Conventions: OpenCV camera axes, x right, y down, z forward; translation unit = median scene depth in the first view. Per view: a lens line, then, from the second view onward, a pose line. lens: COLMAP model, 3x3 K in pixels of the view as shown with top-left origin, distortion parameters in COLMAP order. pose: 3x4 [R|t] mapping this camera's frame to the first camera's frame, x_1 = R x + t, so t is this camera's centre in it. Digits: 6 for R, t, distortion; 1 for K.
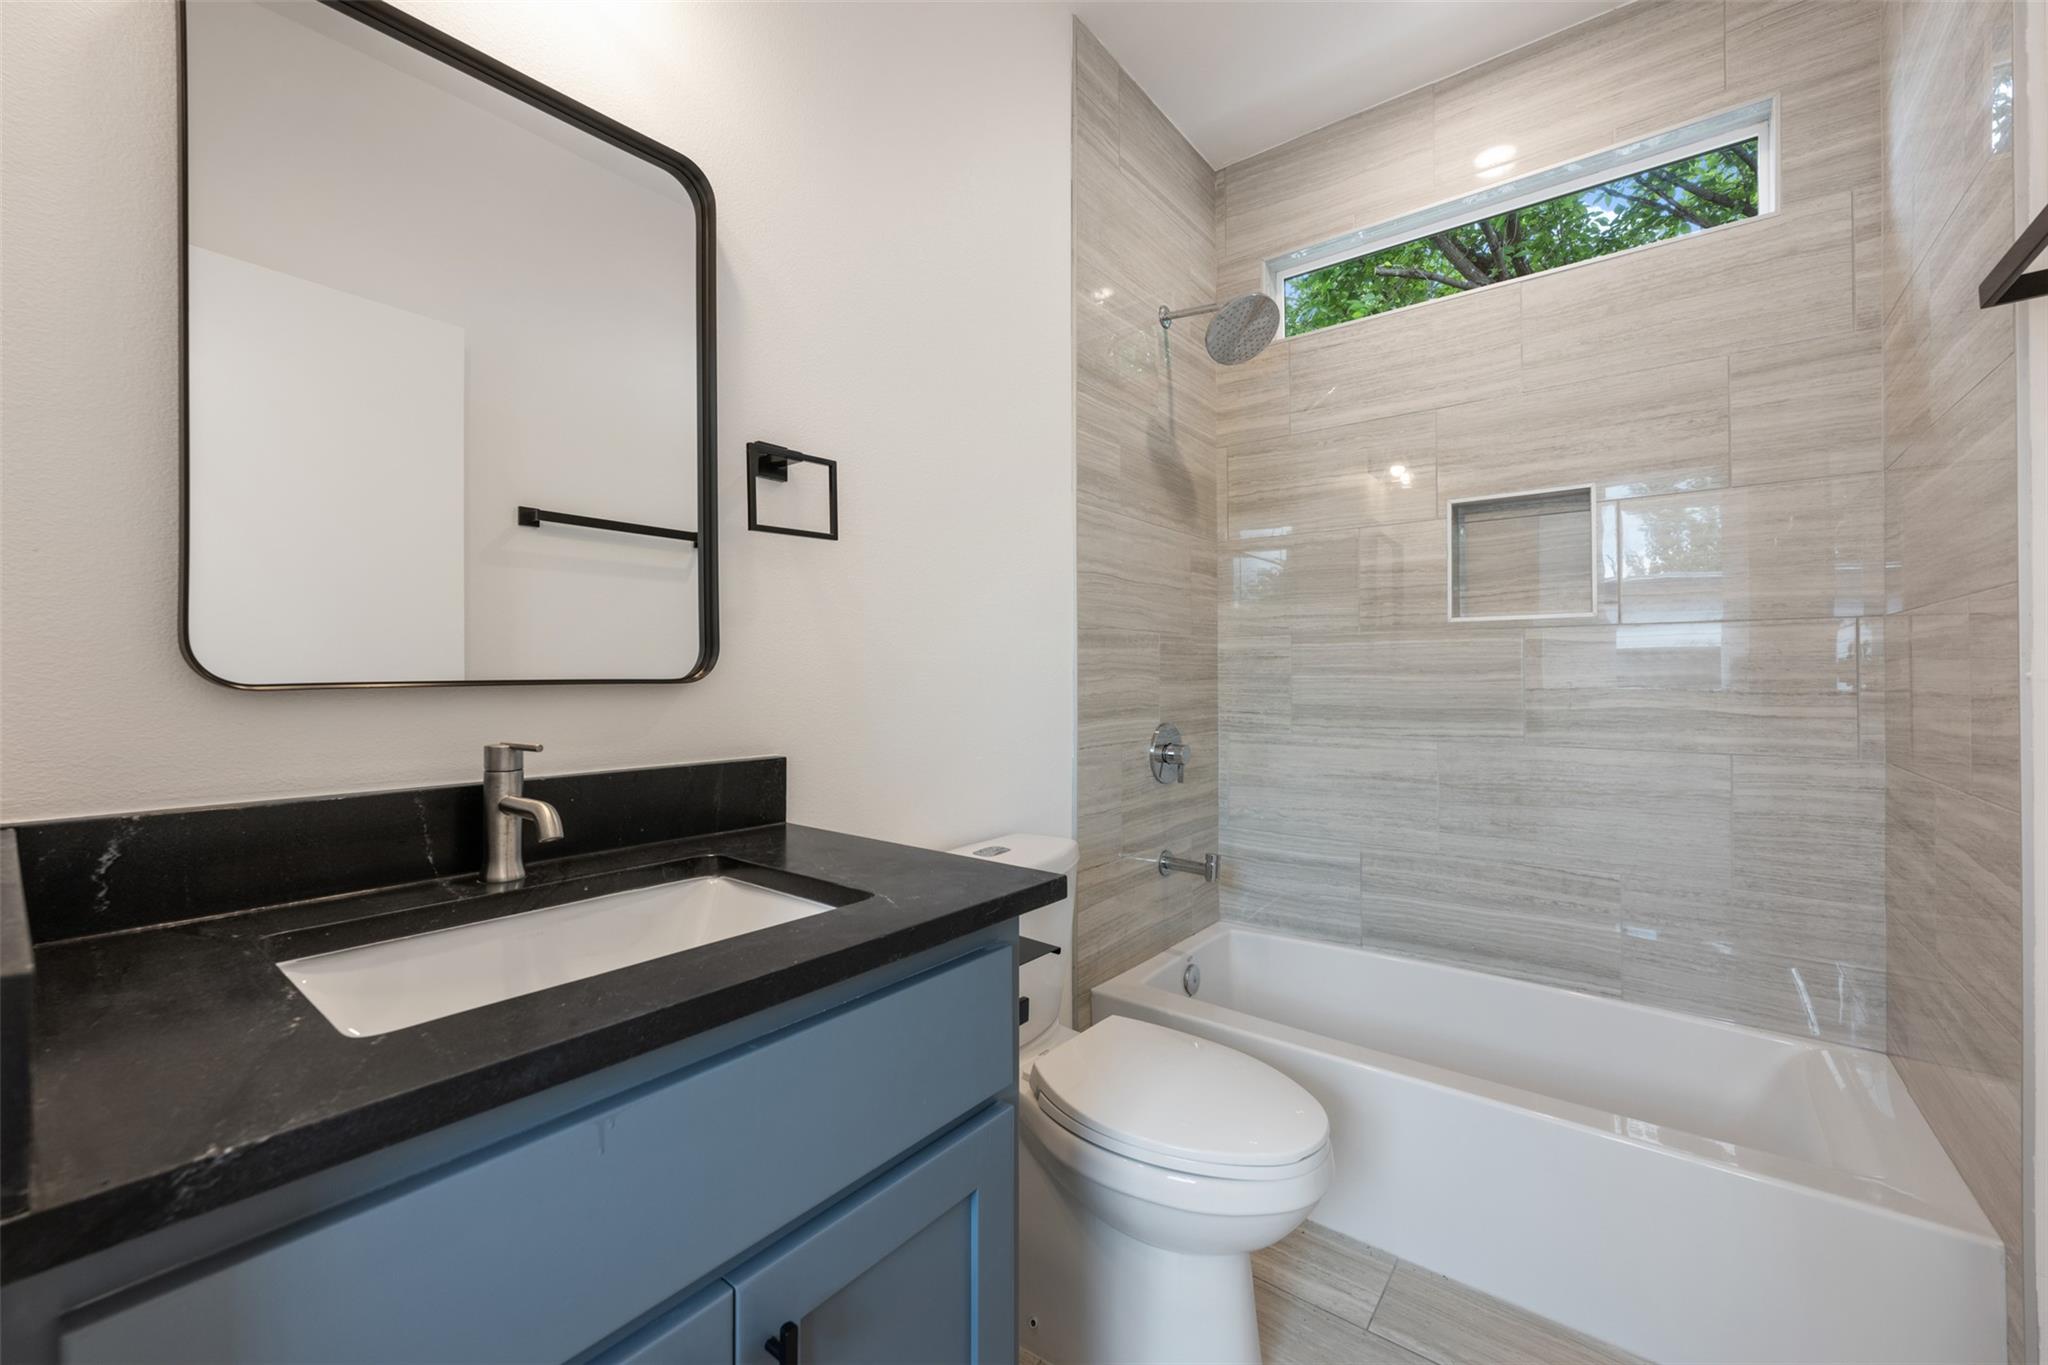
lens RADIAL K [[810.3, 0, 1027.2], [0, 810.3, 671.9], [0, 0, 1]] dist [-0.003028, 0.000532]
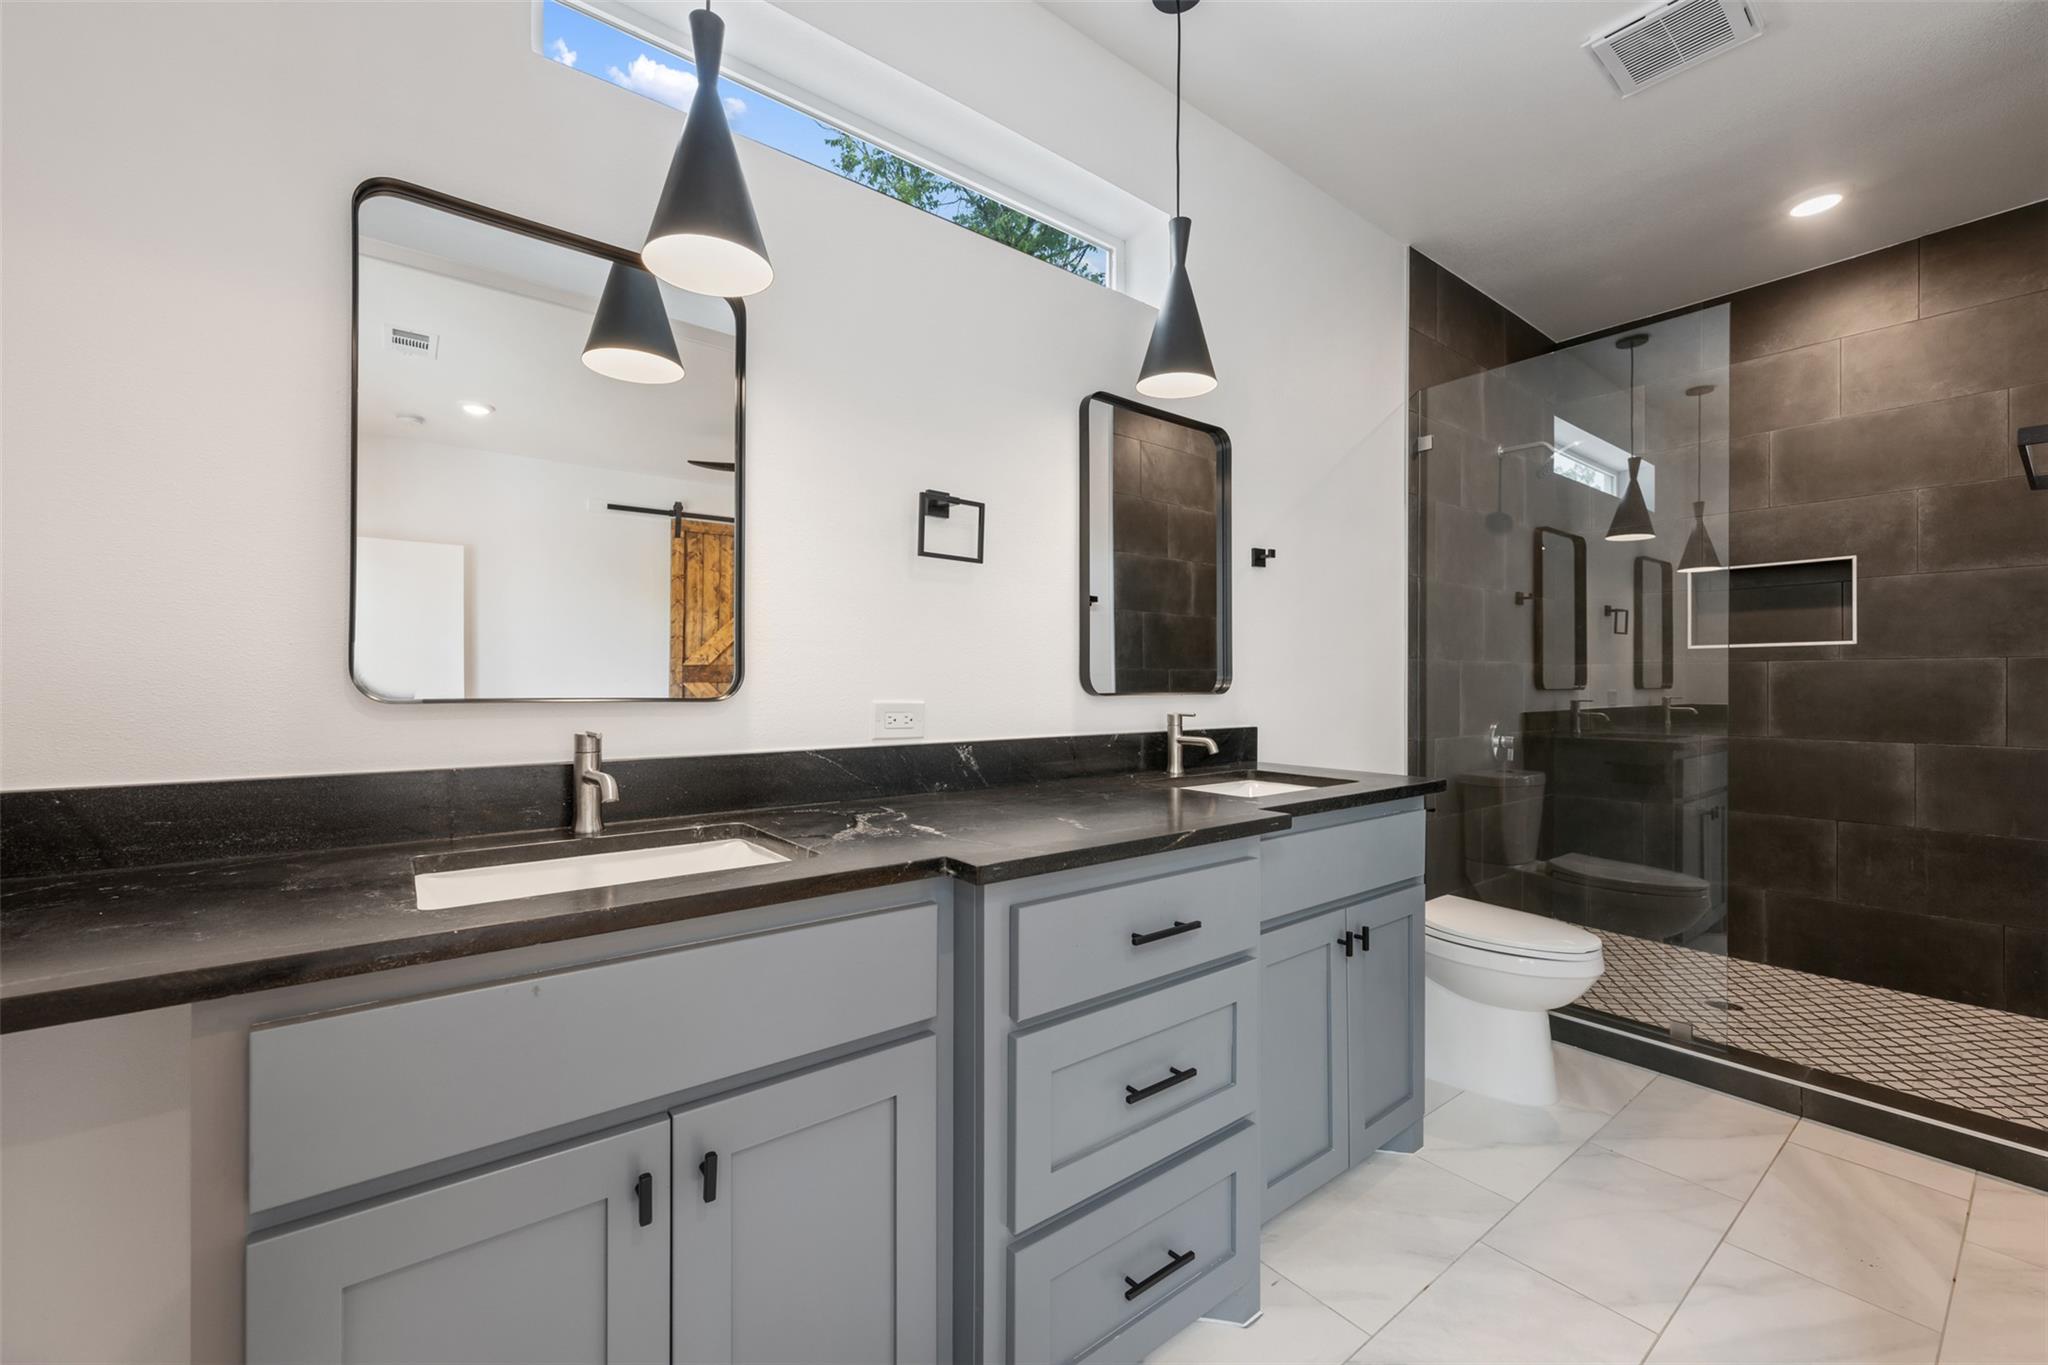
lens RADIAL K [[810.3, 0, 1028.8], [0, 810.3, 682.0], [0, 0, 1]] dist [-0.003028, 0.000532]
pose [[0.972044, 0.001805, -0.234791, 0.403506], [-0.003773, 0.999961, -0.007933, 0.009702], [0.234767, 0.008597, 0.972014, -0.161408]]
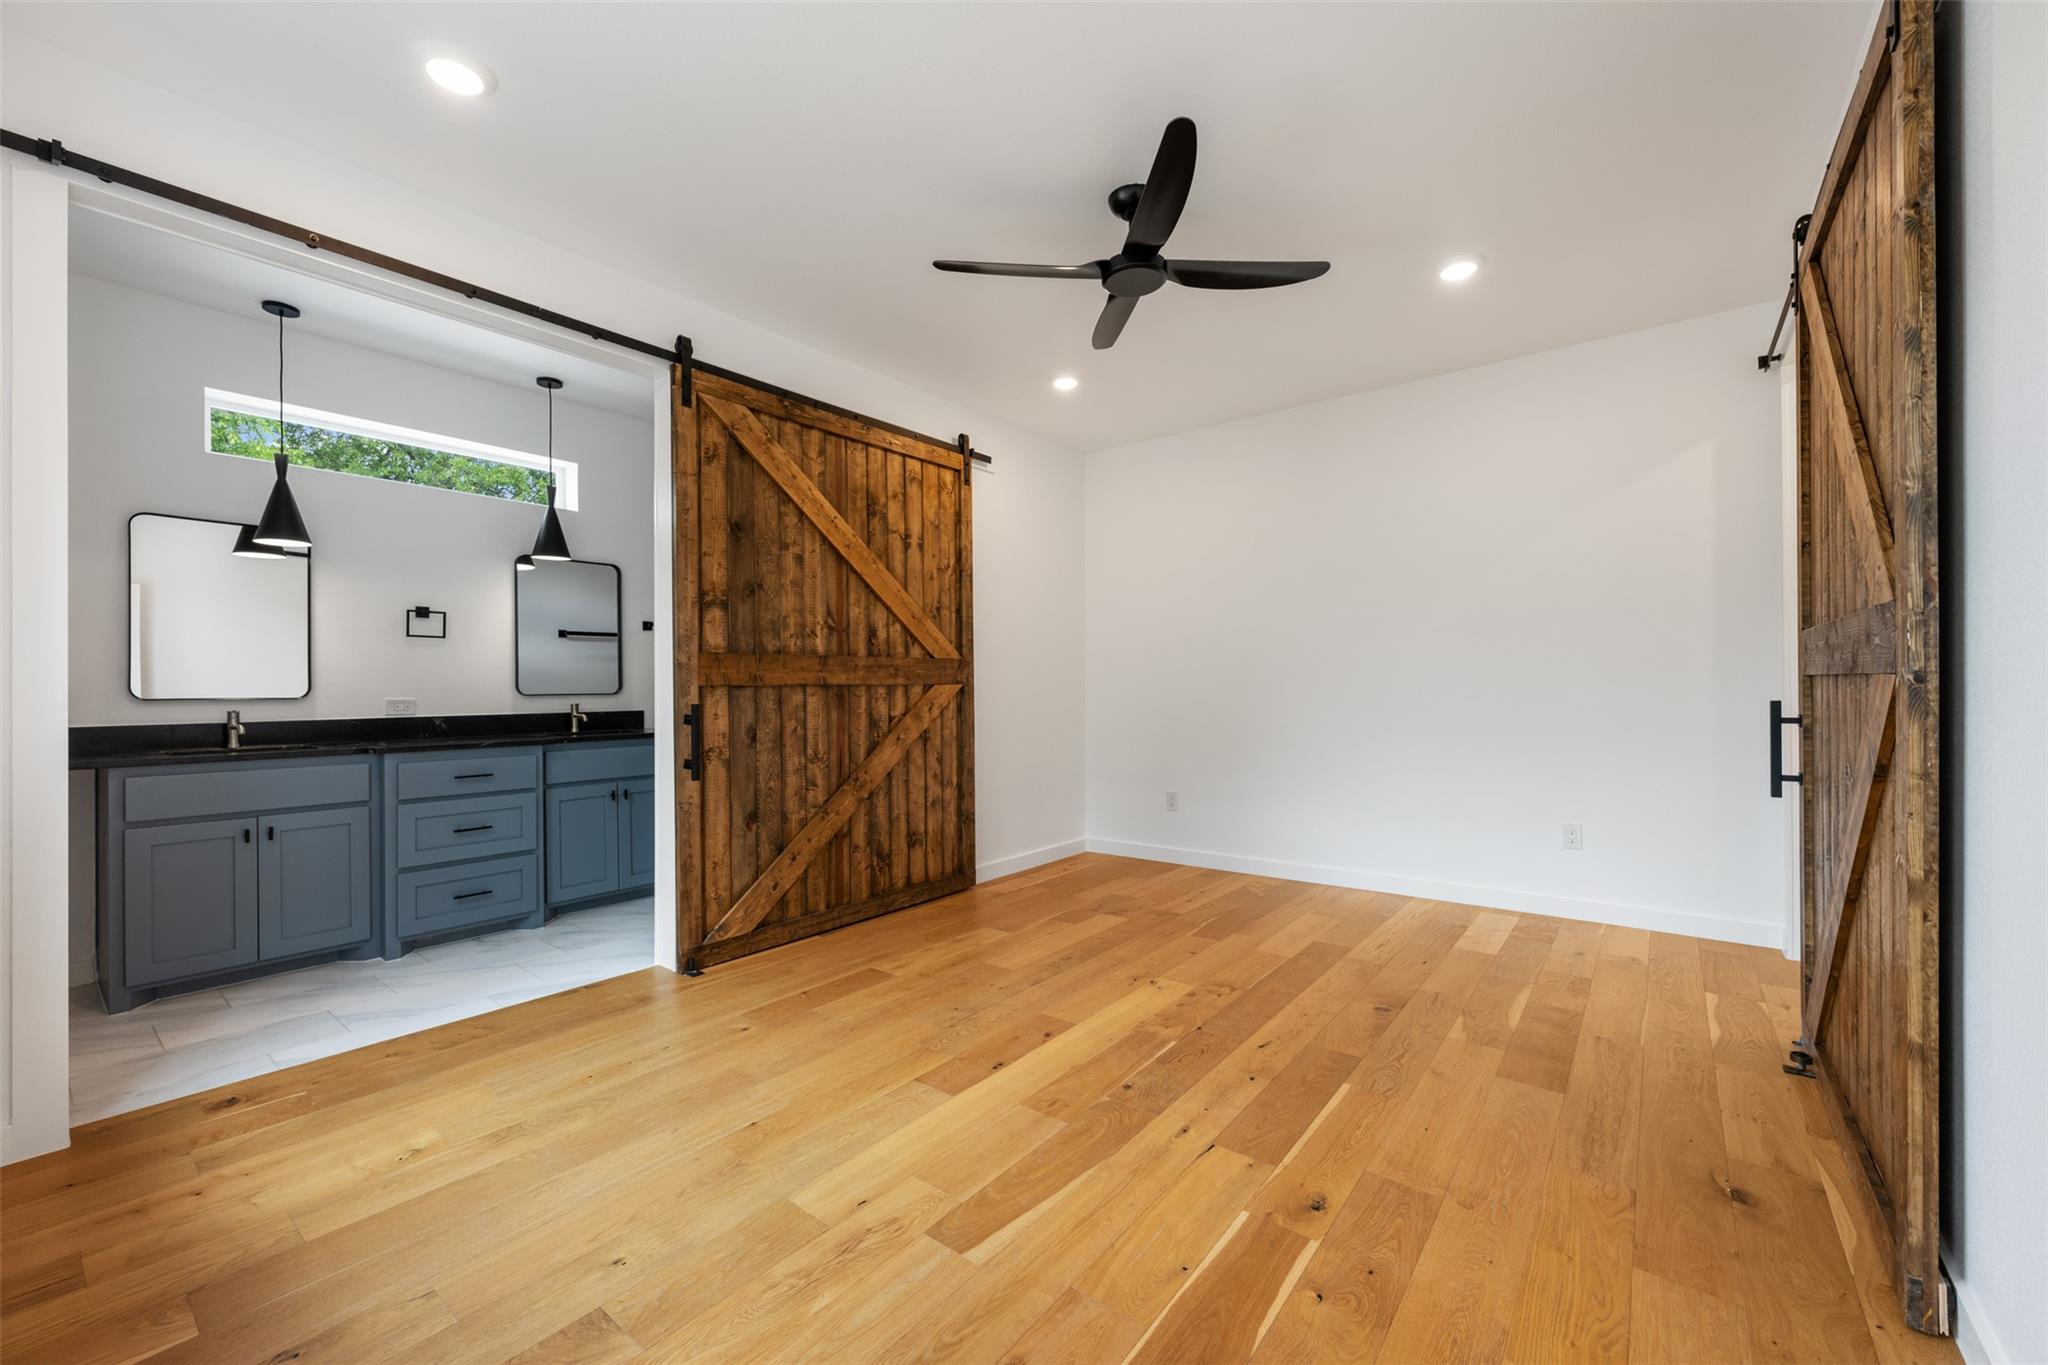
lens RADIAL K [[810.3, 0, 1034.7], [0, 810.3, 685.4], [0, 0, 1]] dist [-0.003028, 0.000532]
pose [[0.999940, -0.002052, 0.010752, 3.010171], [0.002085, 0.999993, -0.003048, -0.011584], [-0.010745, 0.003071, 0.999938, -2.768574]]
